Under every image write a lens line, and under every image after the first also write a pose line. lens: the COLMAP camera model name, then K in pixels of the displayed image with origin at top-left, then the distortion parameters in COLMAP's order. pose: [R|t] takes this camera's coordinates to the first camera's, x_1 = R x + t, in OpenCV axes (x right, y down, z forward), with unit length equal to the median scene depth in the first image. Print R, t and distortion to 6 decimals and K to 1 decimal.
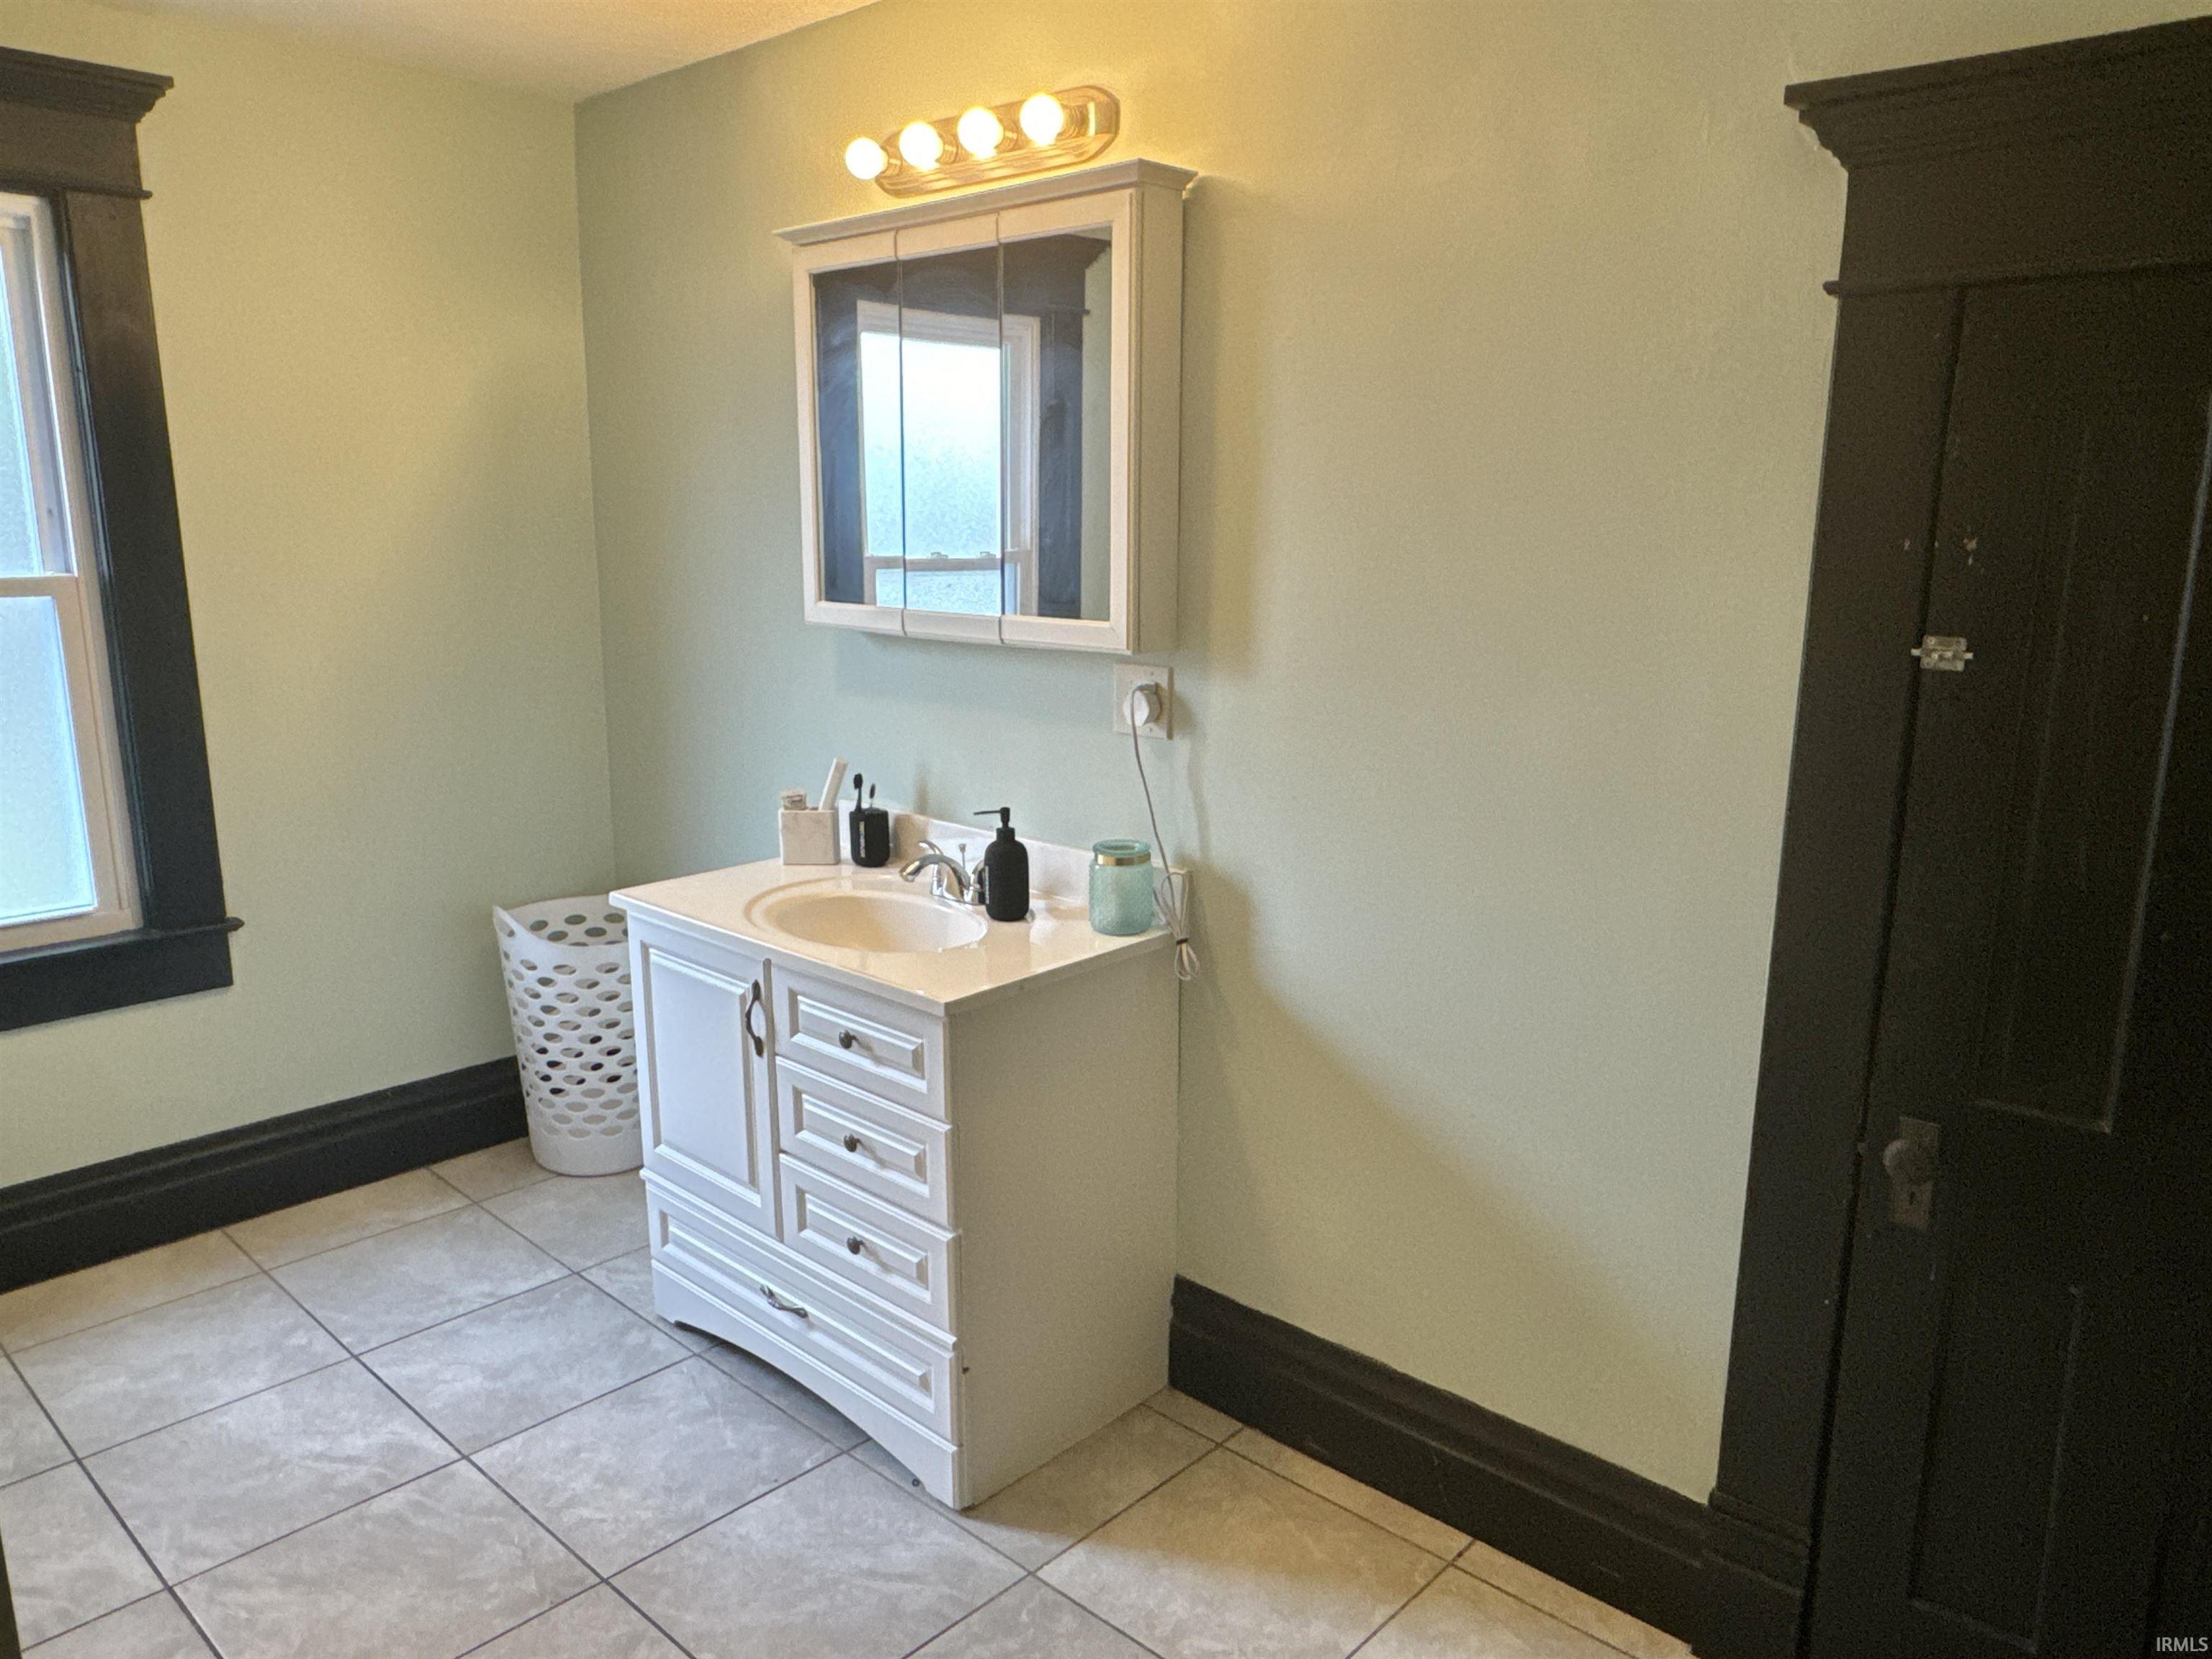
lens RADIAL K [[1559.7, 0, 1106.0], [0, 1559.7, 829.5], [0, 0, 1]] dist [0.005770, 0.004718]
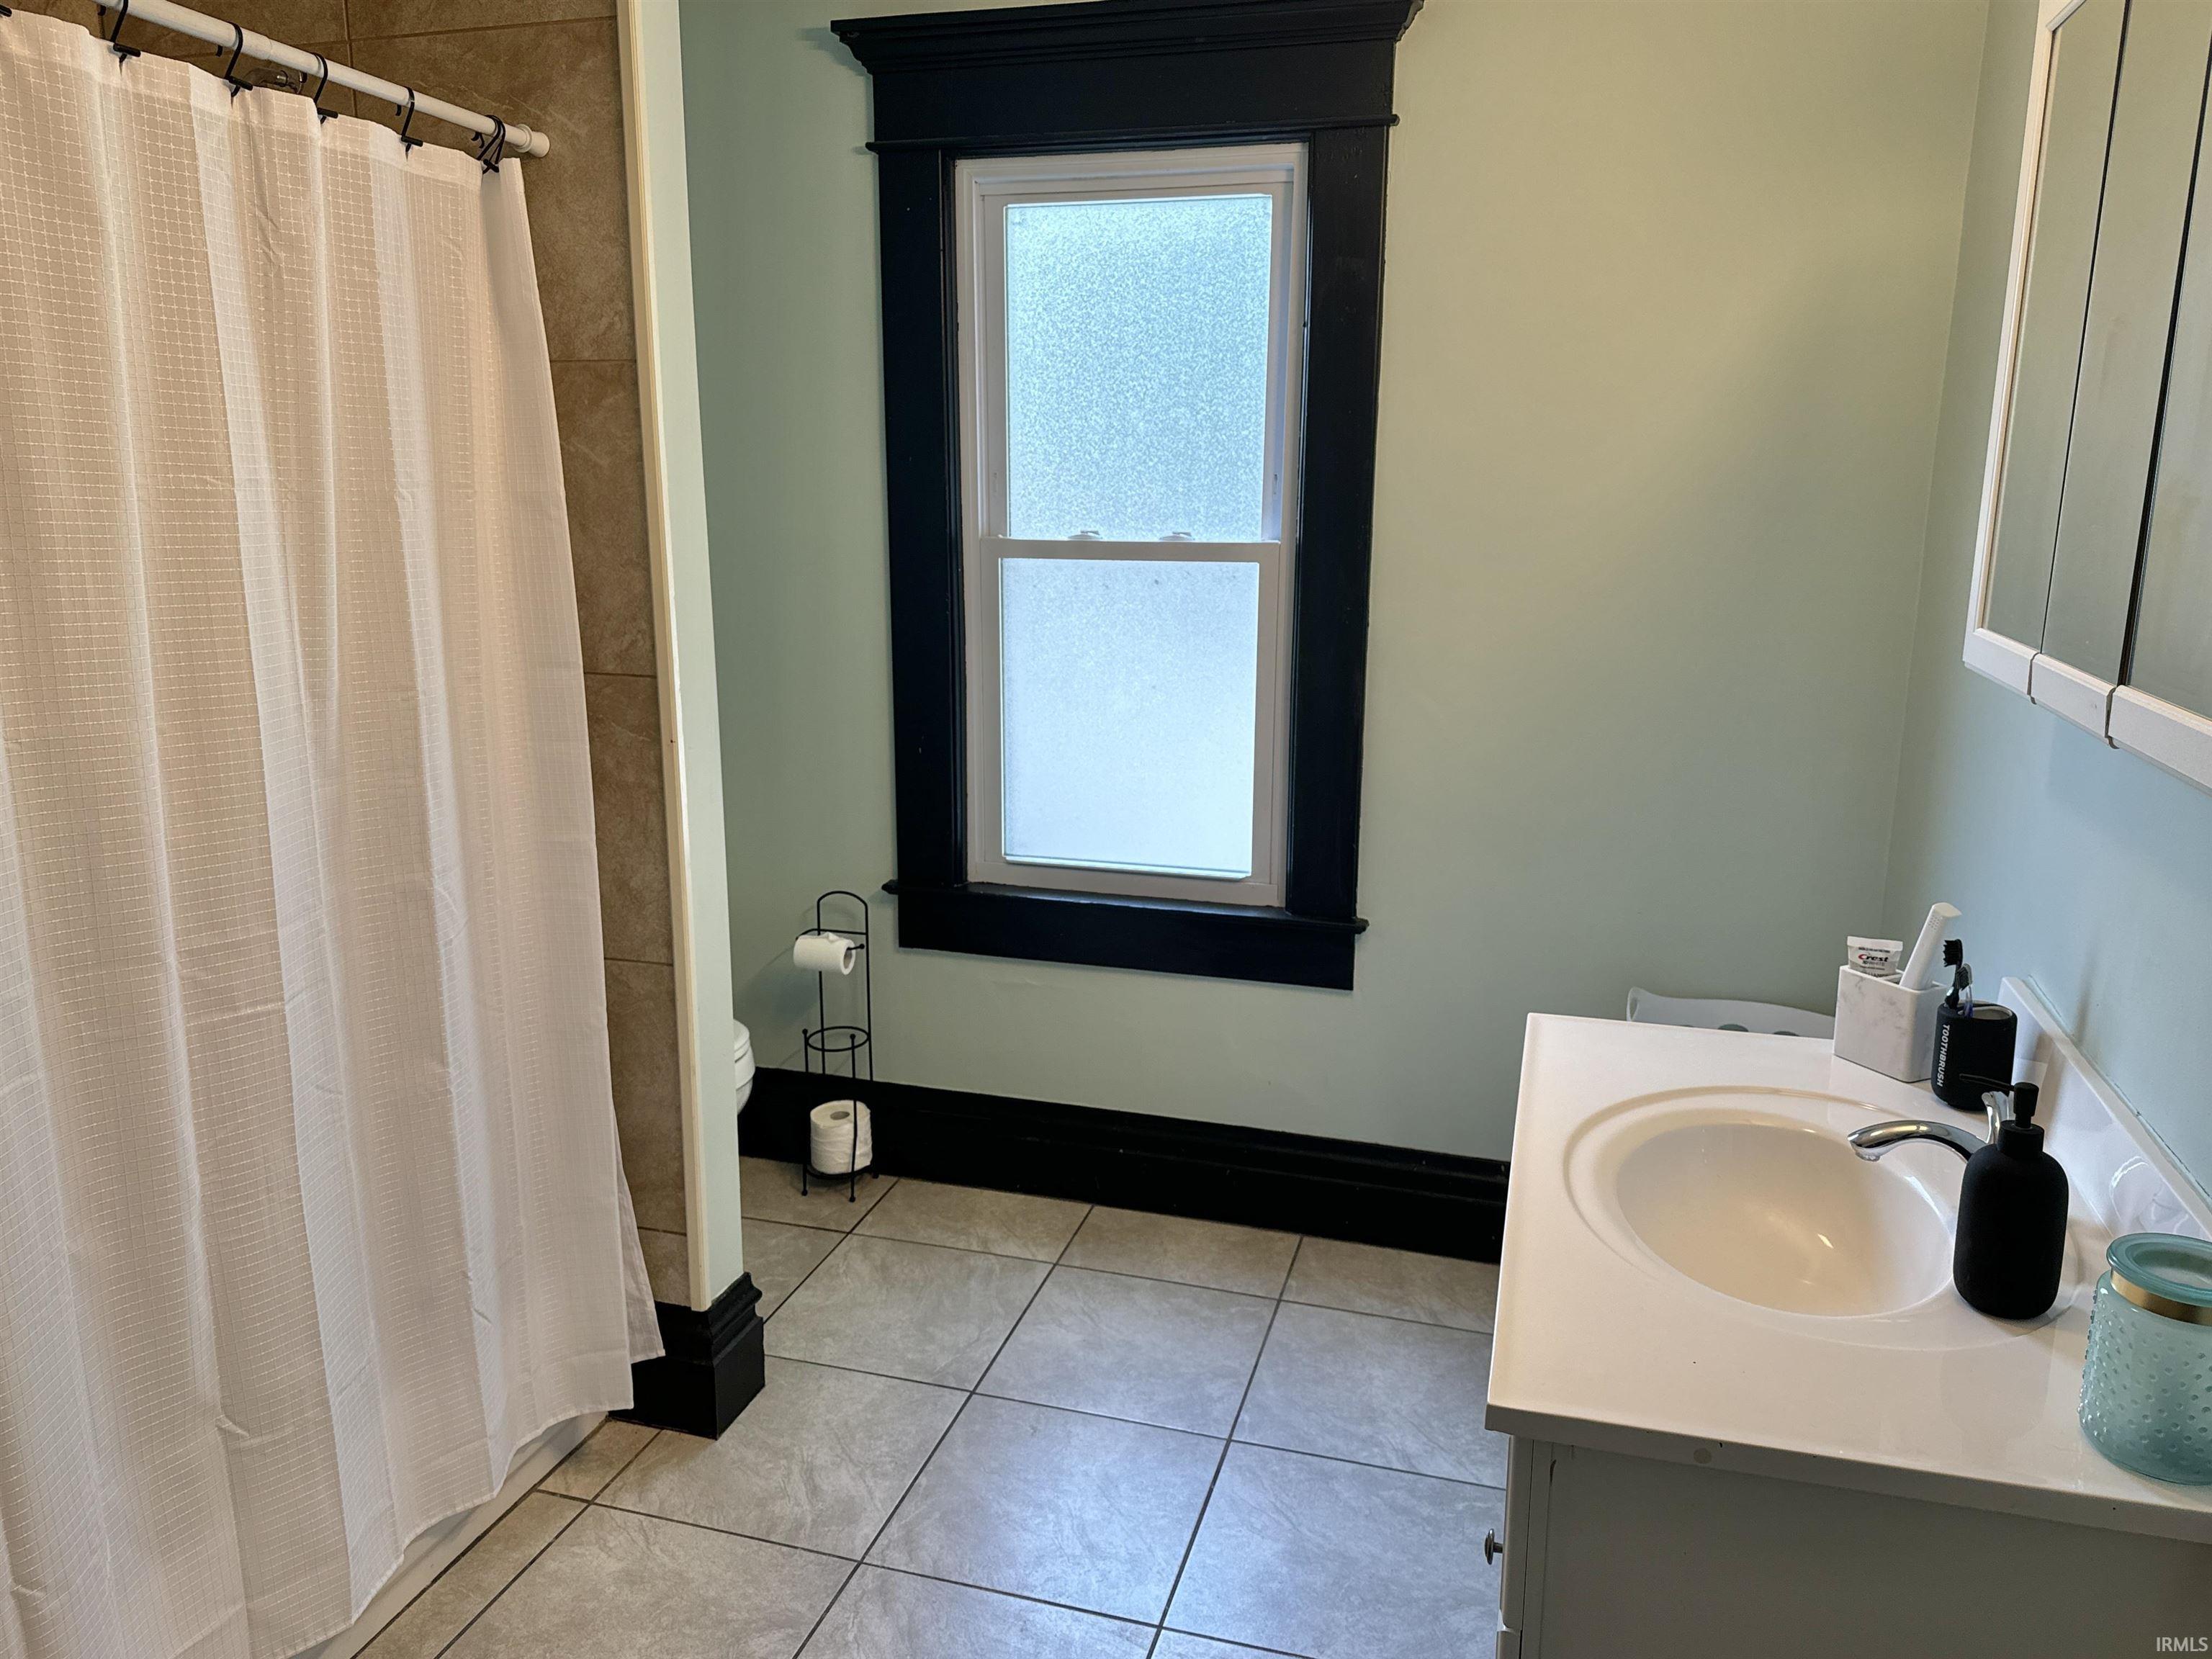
lens RADIAL K [[1599.0, 0, 1106.0], [0, 1599.0, 829.5], [0, 0, 1]] dist [0.051688, -0.003337]
pose [[0.454022, 0.191229, -0.870227, 0.195000], [-0.185413, 0.975593, 0.117648, -0.084357], [0.871485, 0.107937, 0.478396, 0.447064]]
